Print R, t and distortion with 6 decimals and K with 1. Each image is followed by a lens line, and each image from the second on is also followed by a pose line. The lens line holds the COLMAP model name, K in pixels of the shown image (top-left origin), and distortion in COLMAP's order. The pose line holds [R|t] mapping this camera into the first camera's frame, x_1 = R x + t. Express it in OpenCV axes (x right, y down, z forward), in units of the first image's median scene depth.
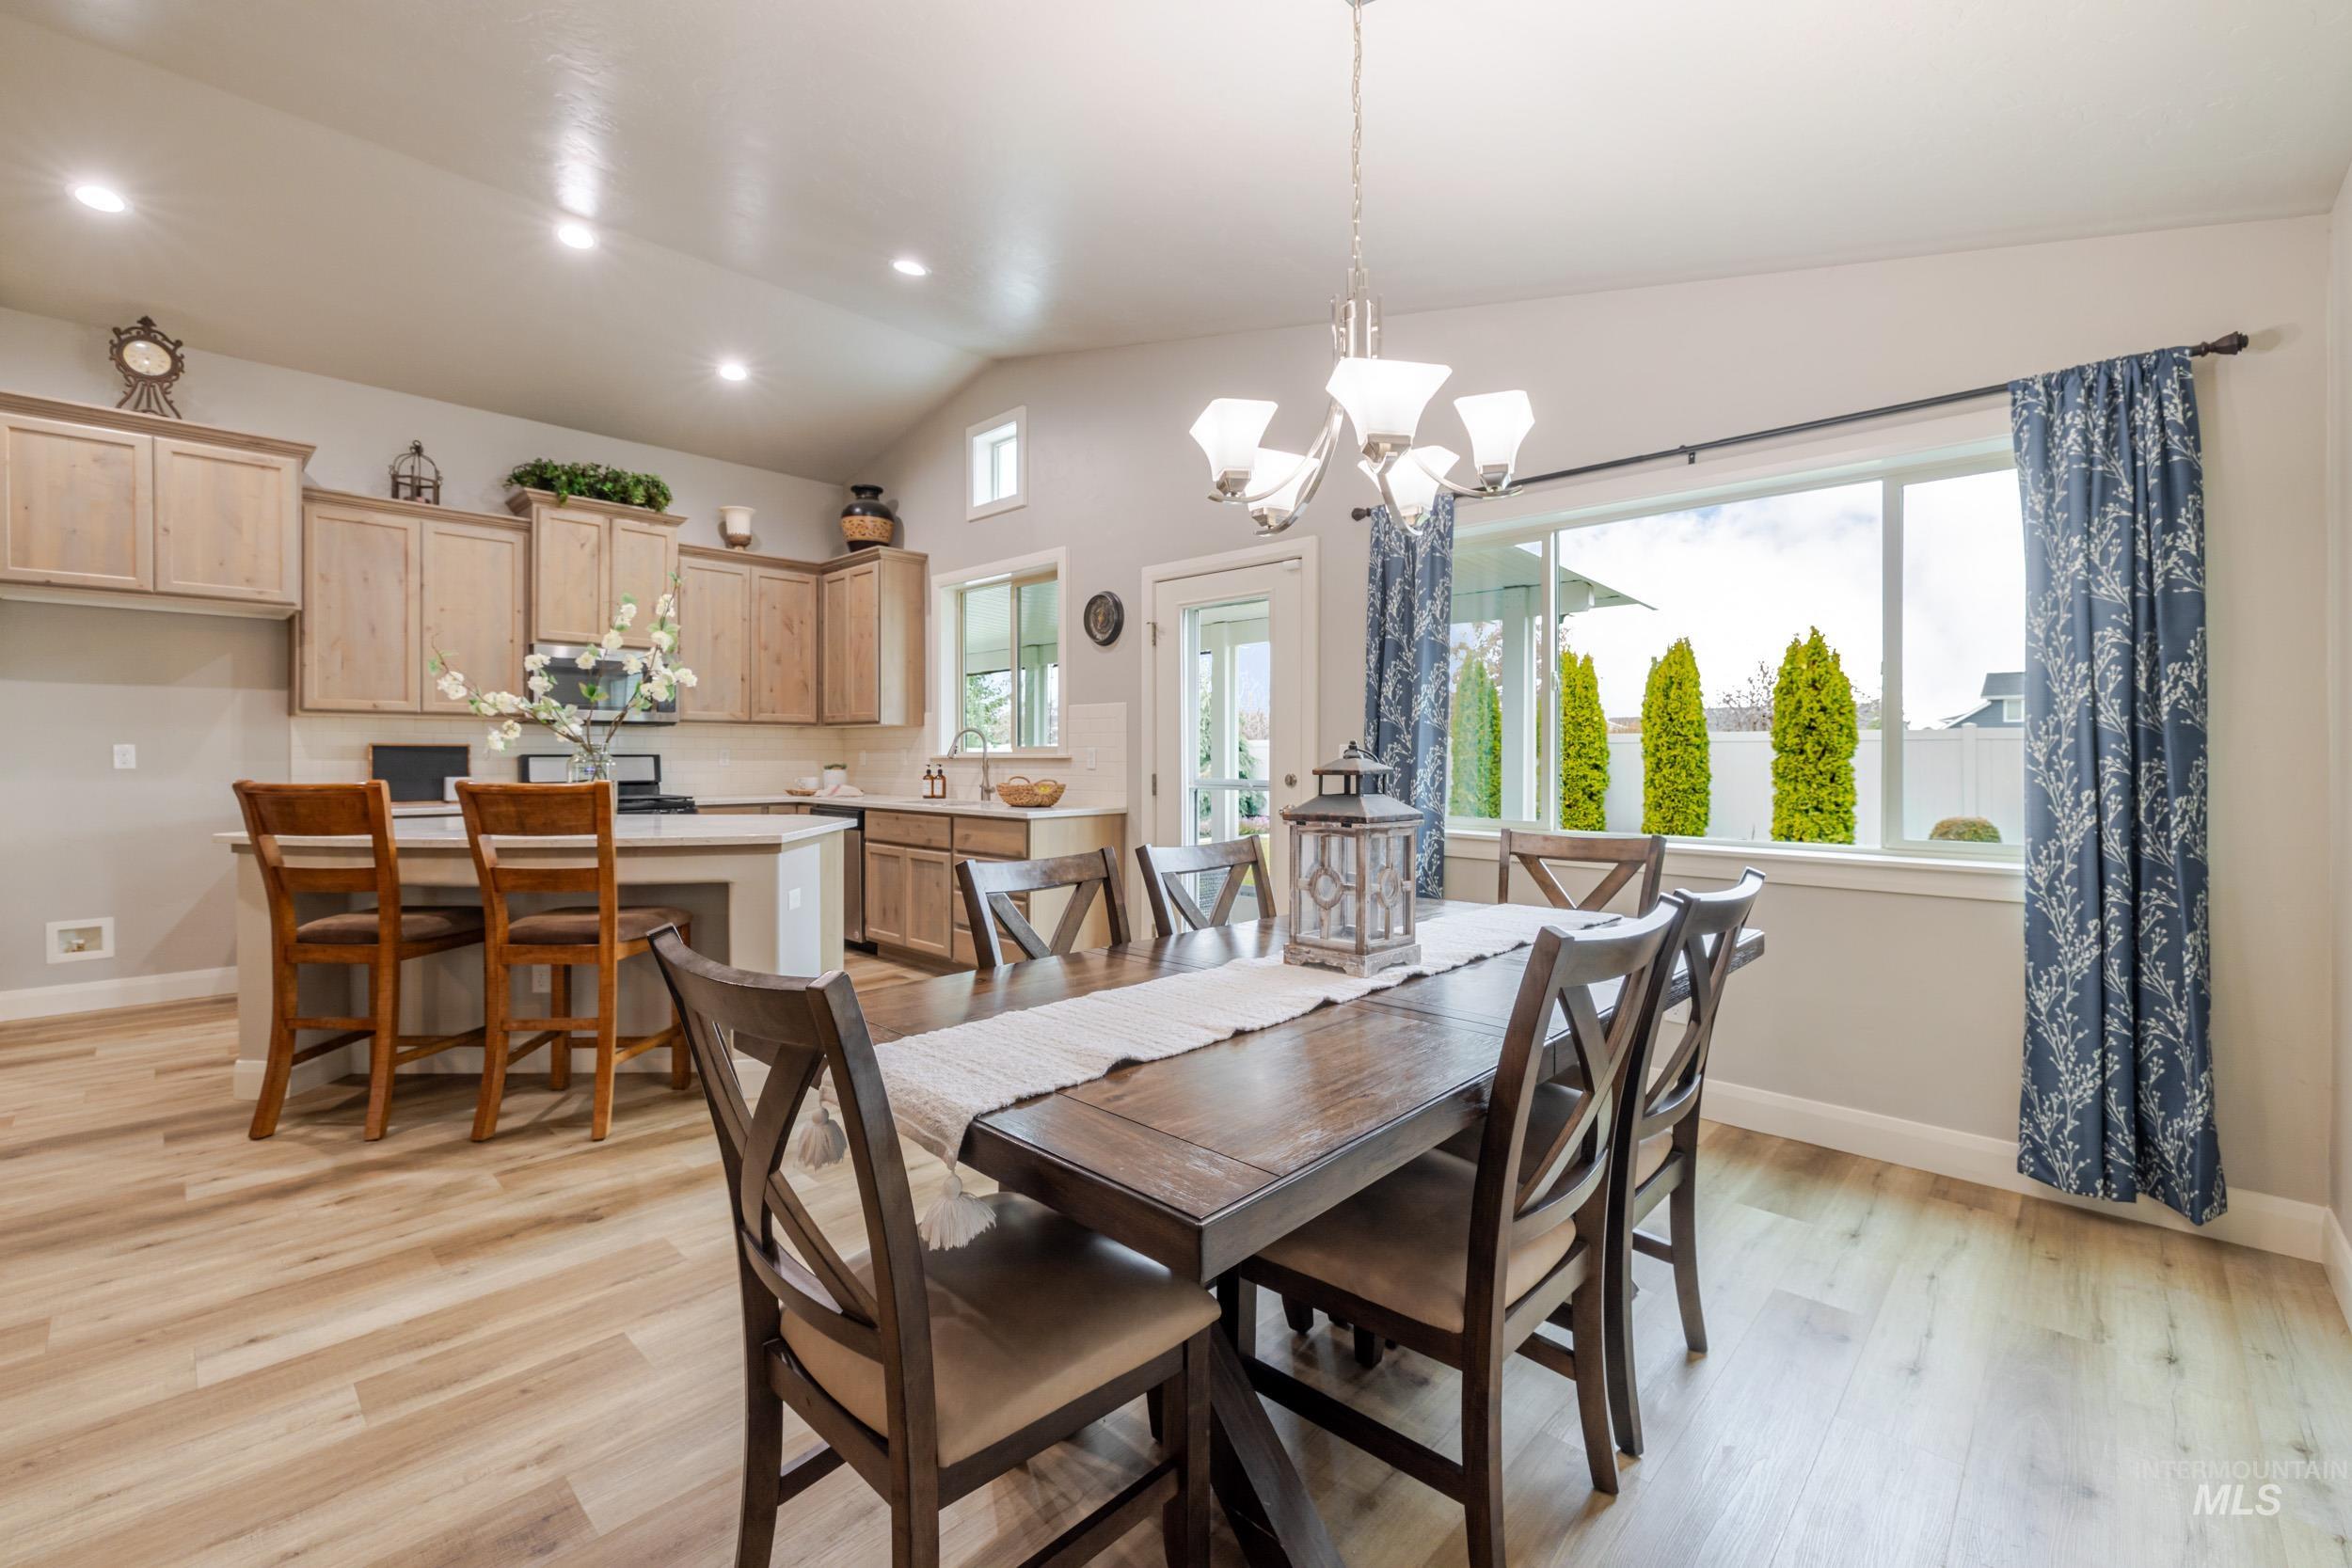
lens RADIAL K [[994.4, 0, 1172.3], [0, 994.4, 757.3], [0, 0, 1]] dist [0.000101, -0.000534]
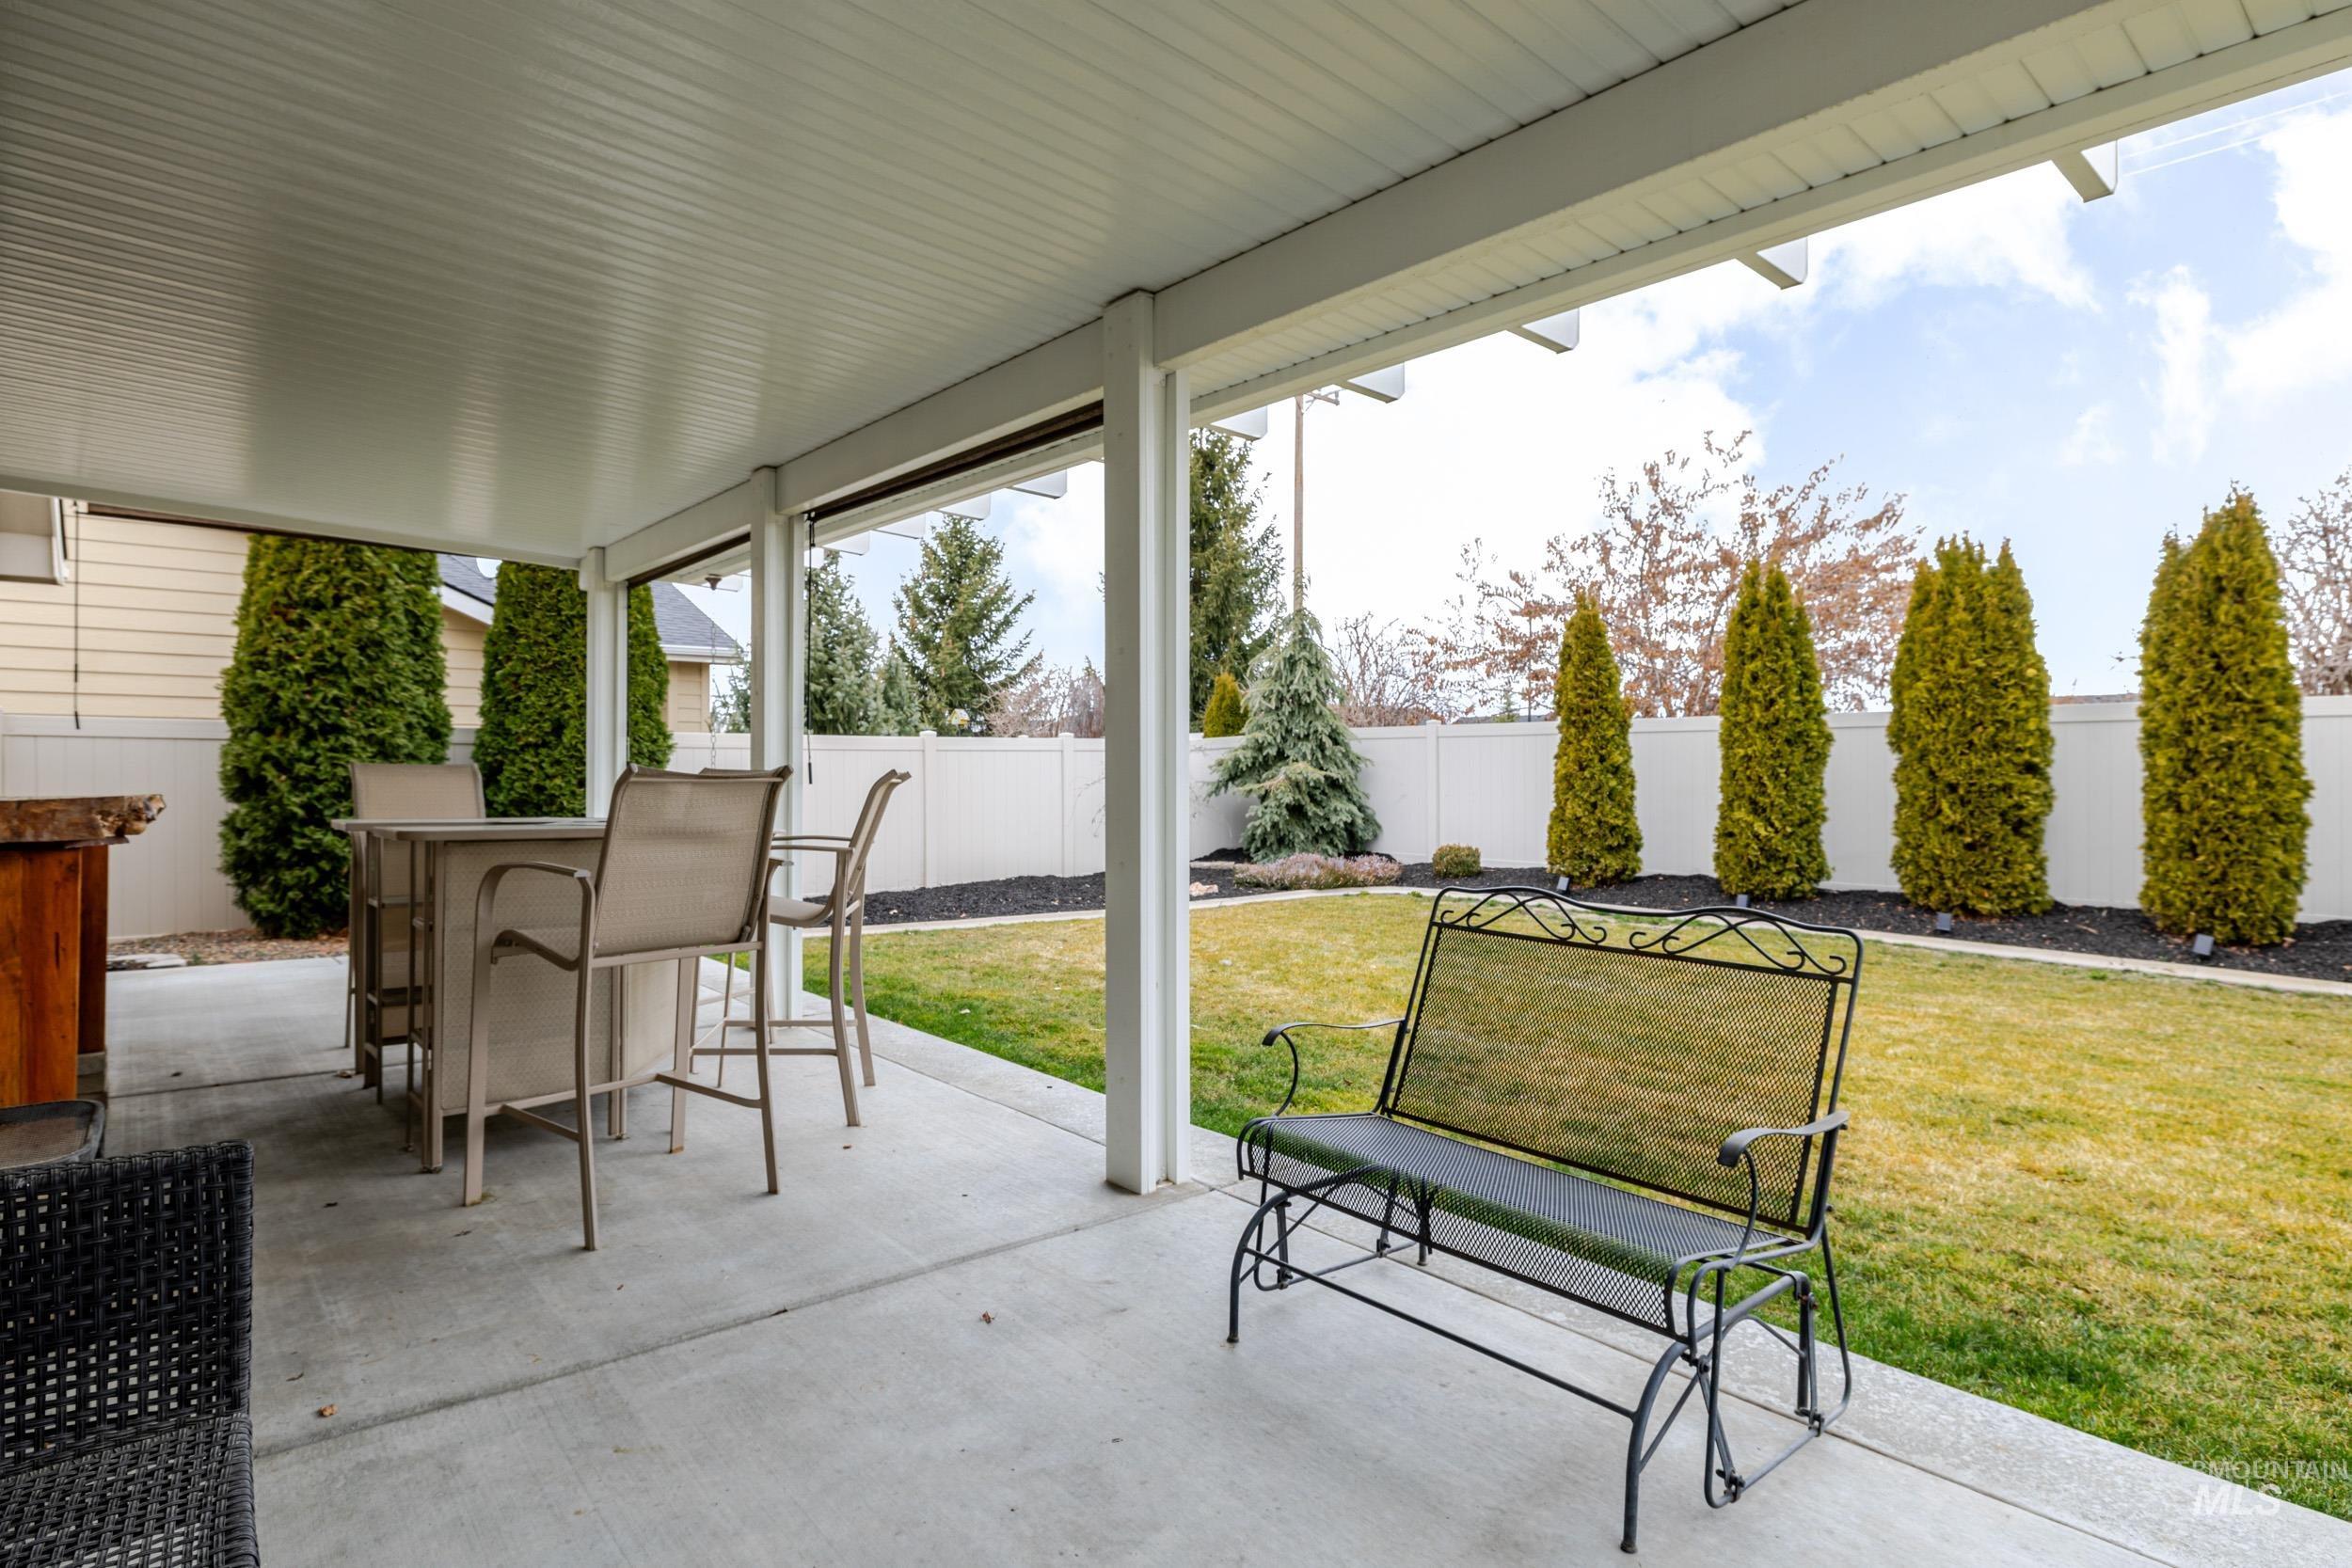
lens RADIAL K [[1210.4, 0, 1178.2], [0, 1210.4, 767.2], [0, 0, 1]] dist [-0.002736, -0.001576]
pose [[0.994829, 0.004055, -0.101484, 0.183262], [-0.004205, 0.999990, -0.001260, 0.034666], [0.101478, 0.001680, 0.994836, 1.043306]]
